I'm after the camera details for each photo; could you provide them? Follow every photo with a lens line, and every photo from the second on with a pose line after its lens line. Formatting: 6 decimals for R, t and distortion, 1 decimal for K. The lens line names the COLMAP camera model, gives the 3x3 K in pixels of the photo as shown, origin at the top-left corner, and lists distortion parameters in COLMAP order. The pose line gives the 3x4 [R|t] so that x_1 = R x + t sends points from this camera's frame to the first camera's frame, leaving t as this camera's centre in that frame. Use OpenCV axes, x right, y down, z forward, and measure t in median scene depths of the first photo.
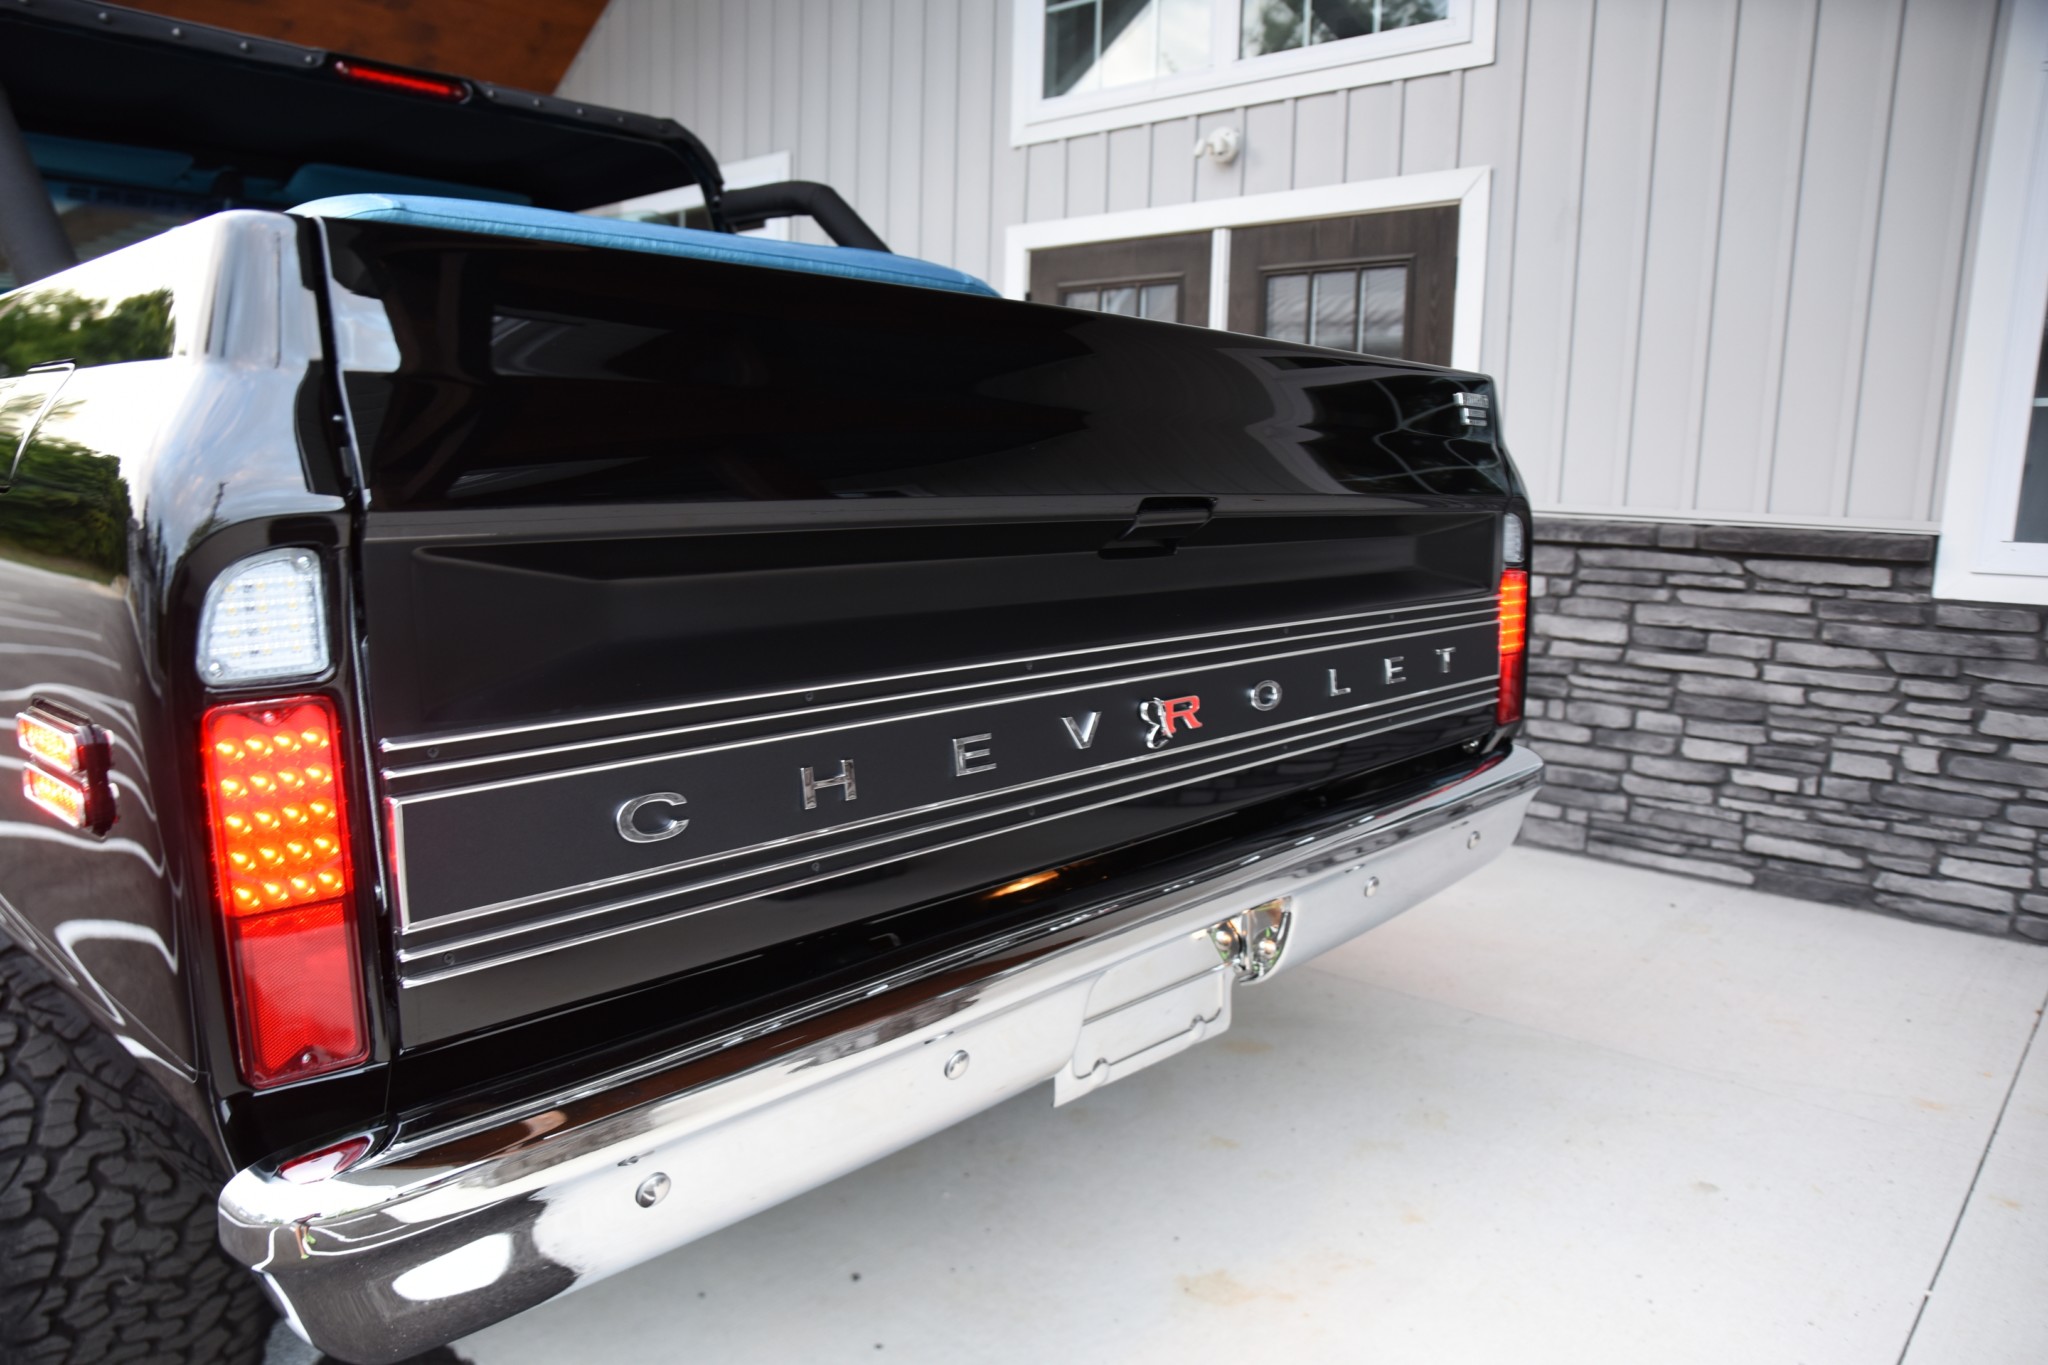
lens RADIAL K [[1432.7, 0, 1019.0], [0, 1432.7, 712.9], [0, 0, 1]] dist [-0.145752, 0.117365]
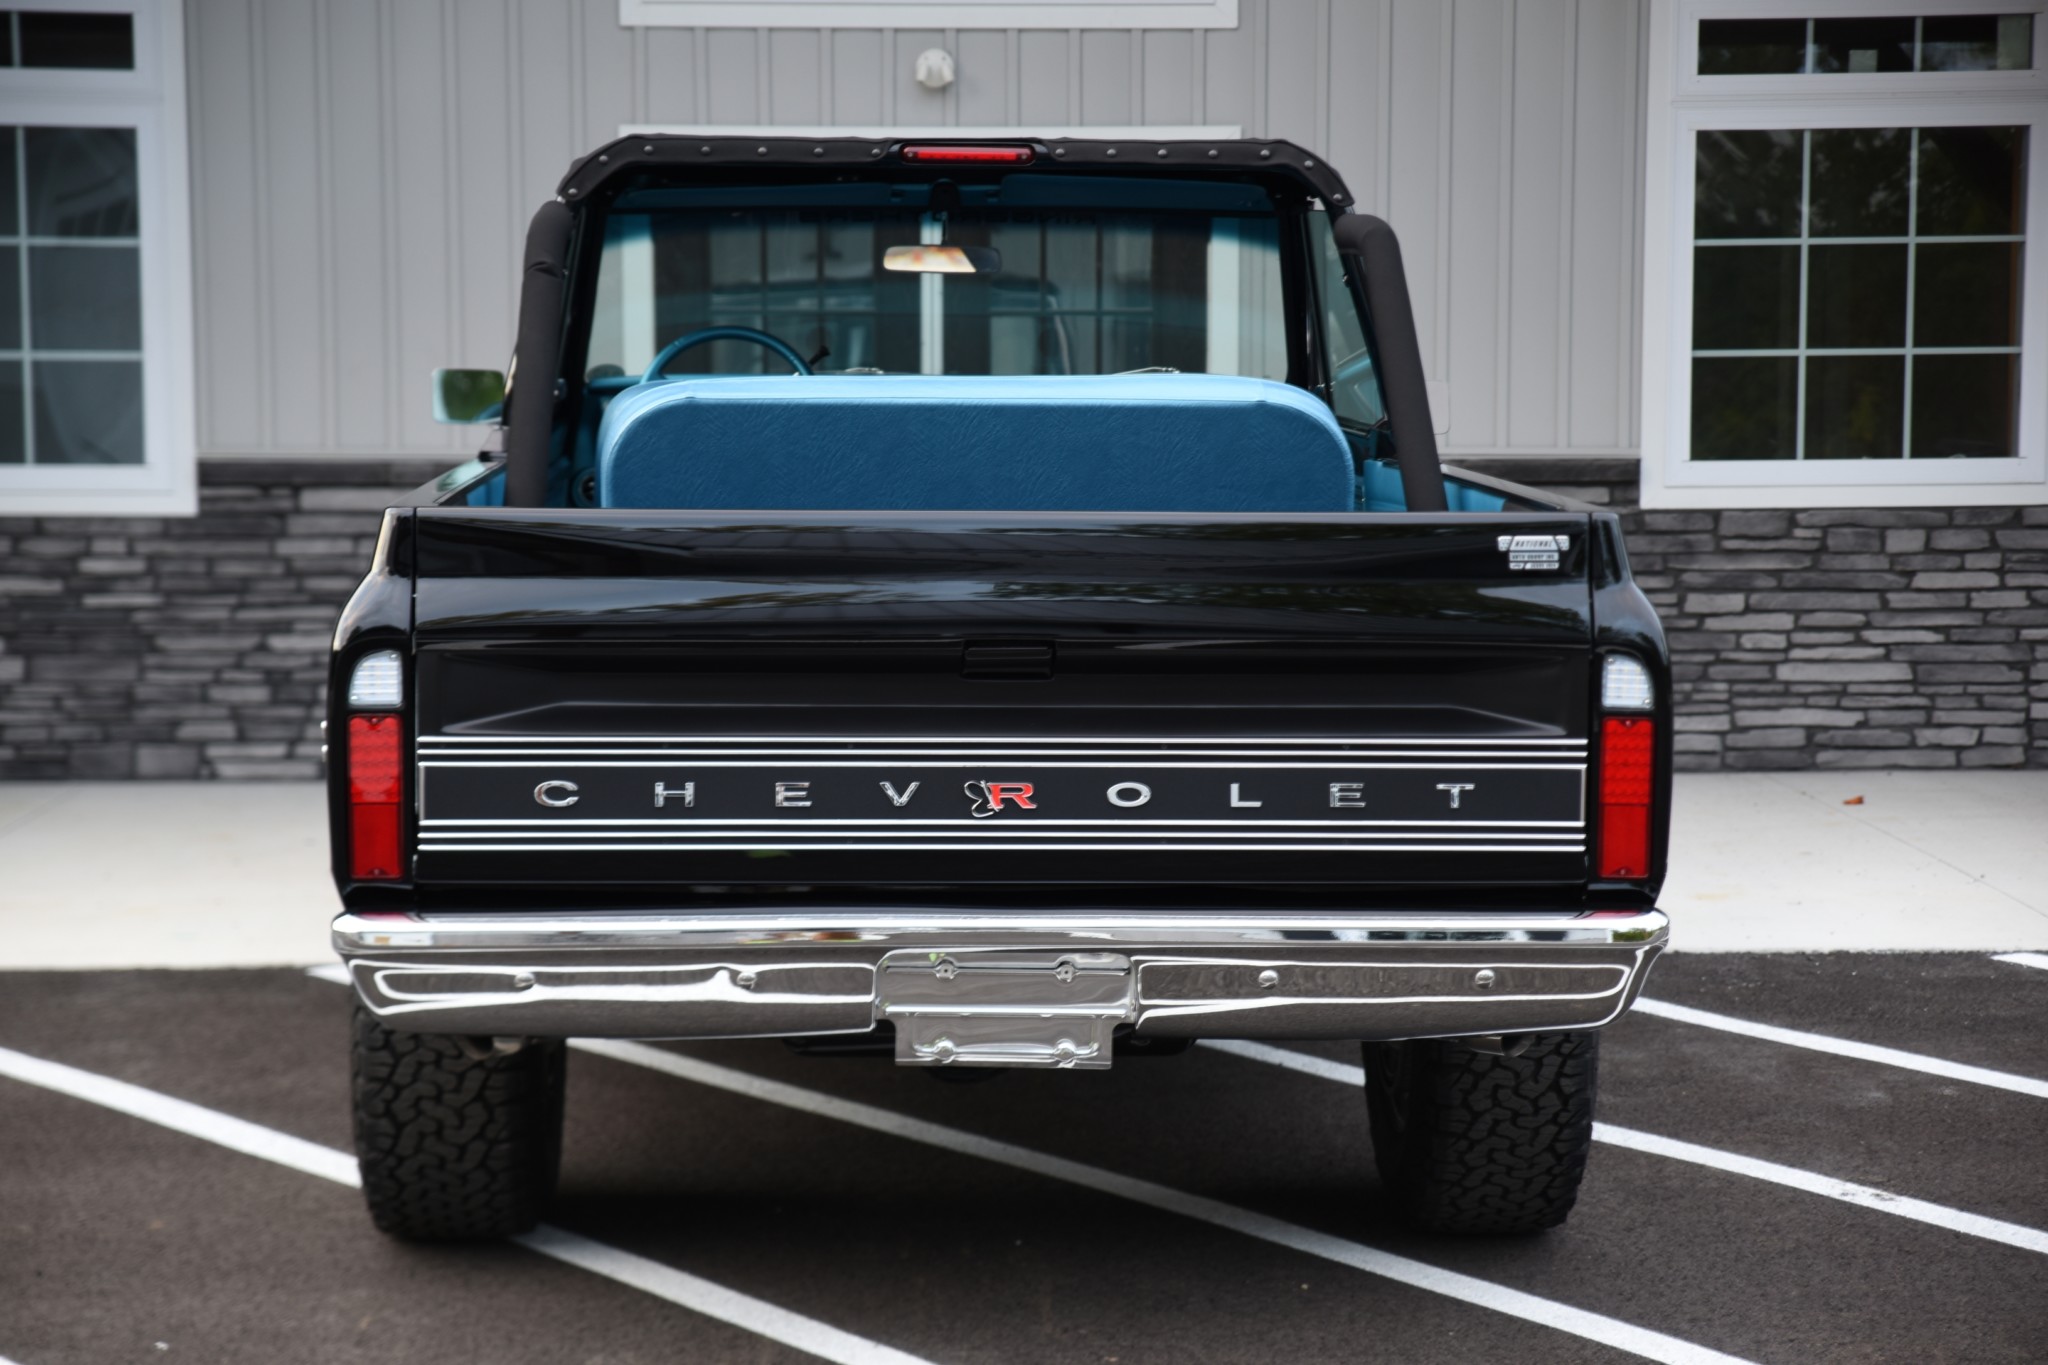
lens RADIAL K [[3844.1, 0, 1024.0], [0, 3844.1, 682.5], [0, 0, 1]] dist [0.192936, 0.276158]
pose [[0.699903, -0.070493, 0.710751, -2.113317], [0.133261, 0.990532, -0.032986, 0.107471], [-0.701696, 0.117802, 0.702670, -0.997197]]
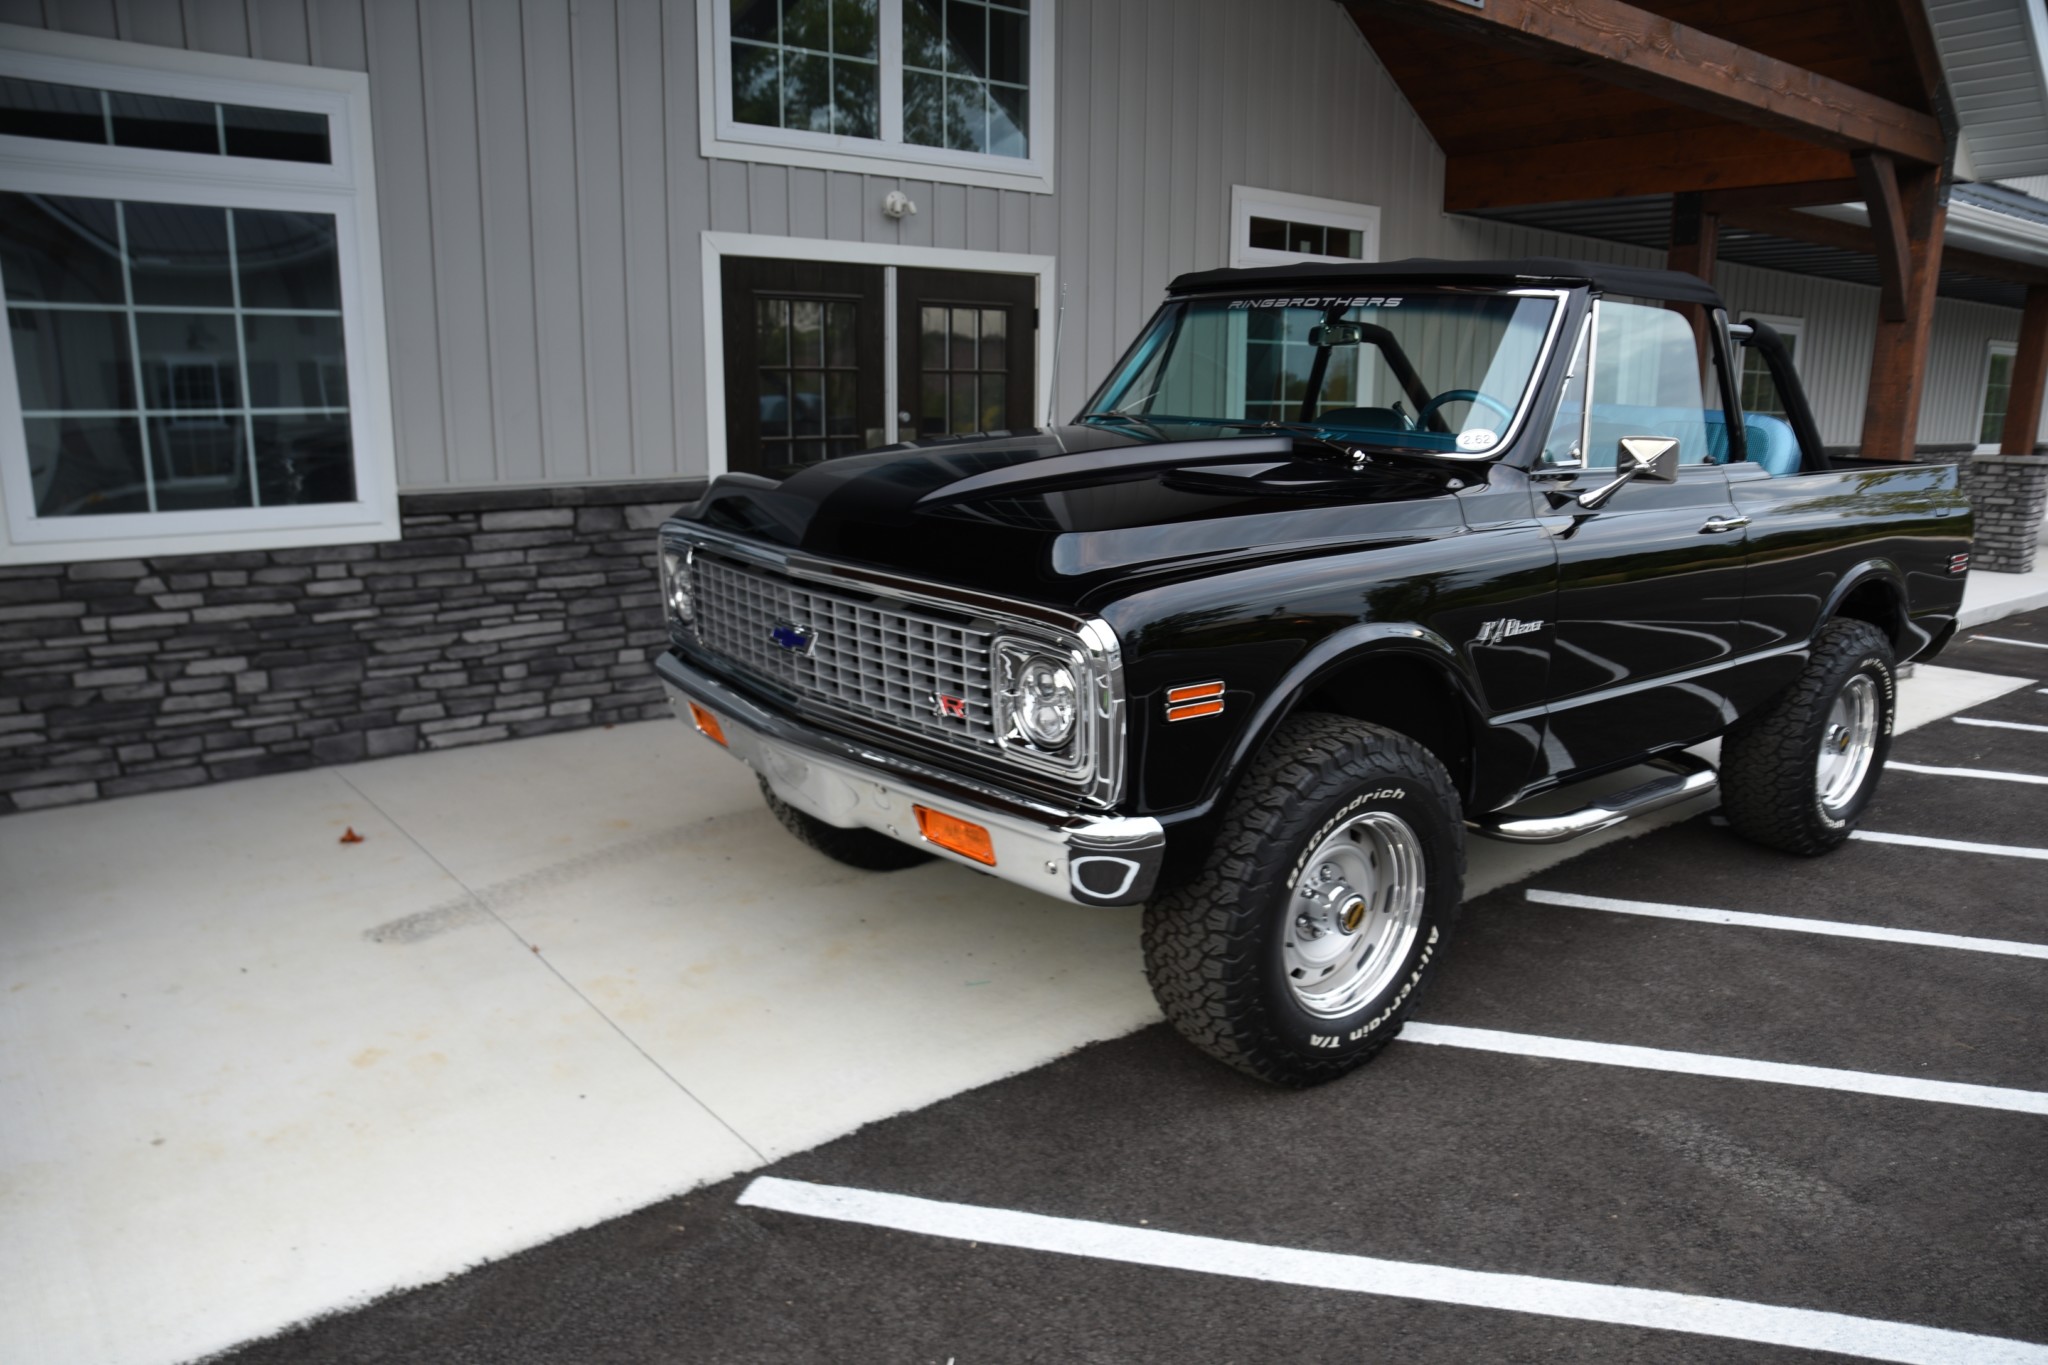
lens RADIAL K [[1432.7, 0, 1019.0], [0, 1432.7, 712.9], [0, 0, 1]] dist [-0.145752, 0.117365]
pose [[0.138519, -0.229216, 0.963469, -1.607759], [0.167122, 0.964306, 0.205388, -0.248718], [-0.976157, 0.132566, 0.171882, 0.919958]]
